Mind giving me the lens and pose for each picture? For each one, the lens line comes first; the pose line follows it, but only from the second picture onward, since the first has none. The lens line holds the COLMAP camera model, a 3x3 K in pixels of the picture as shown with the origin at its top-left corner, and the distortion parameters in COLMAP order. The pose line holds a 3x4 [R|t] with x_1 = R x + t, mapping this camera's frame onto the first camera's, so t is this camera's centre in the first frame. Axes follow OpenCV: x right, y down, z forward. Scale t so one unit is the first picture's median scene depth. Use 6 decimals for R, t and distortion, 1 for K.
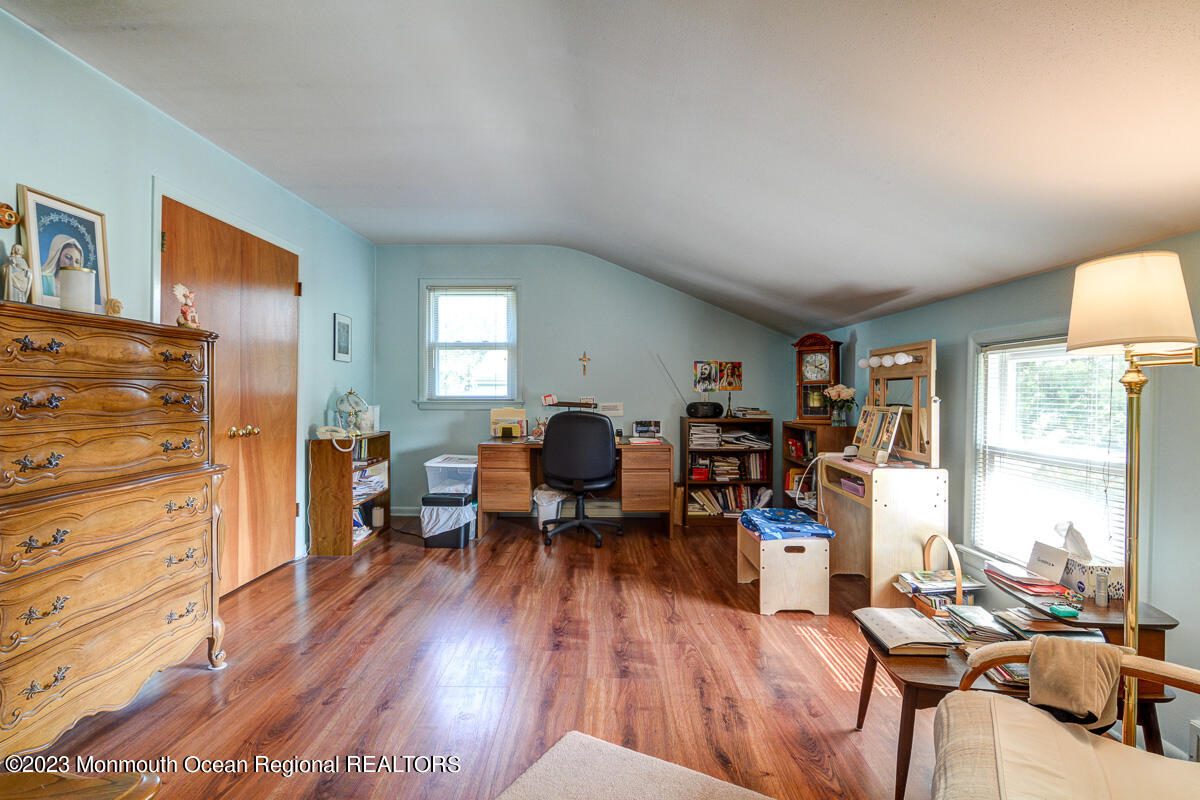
lens RADIAL K [[583.8, 0, 598.2], [0, 583.8, 399.6], [0, 0, 1]] dist [-0.008118, -0.003000]
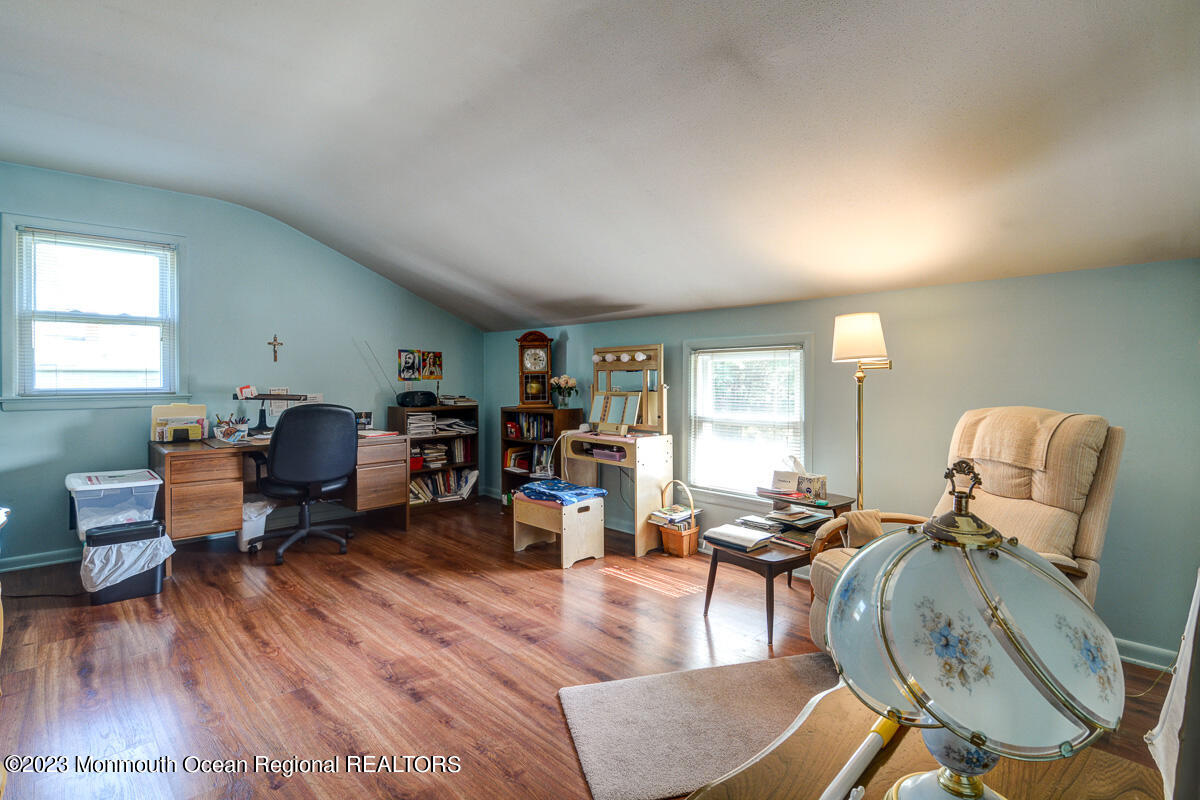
lens RADIAL K [[583.8, 0, 606.3], [0, 583.8, 389.4], [0, 0, 1]] dist [-0.008118, -0.003000]
pose [[0.700904, -0.016349, 0.713069, -0.352846], [0.012477, 0.999865, 0.010661, -0.006328], [-0.713147, 0.001424, 0.701013, 0.072104]]
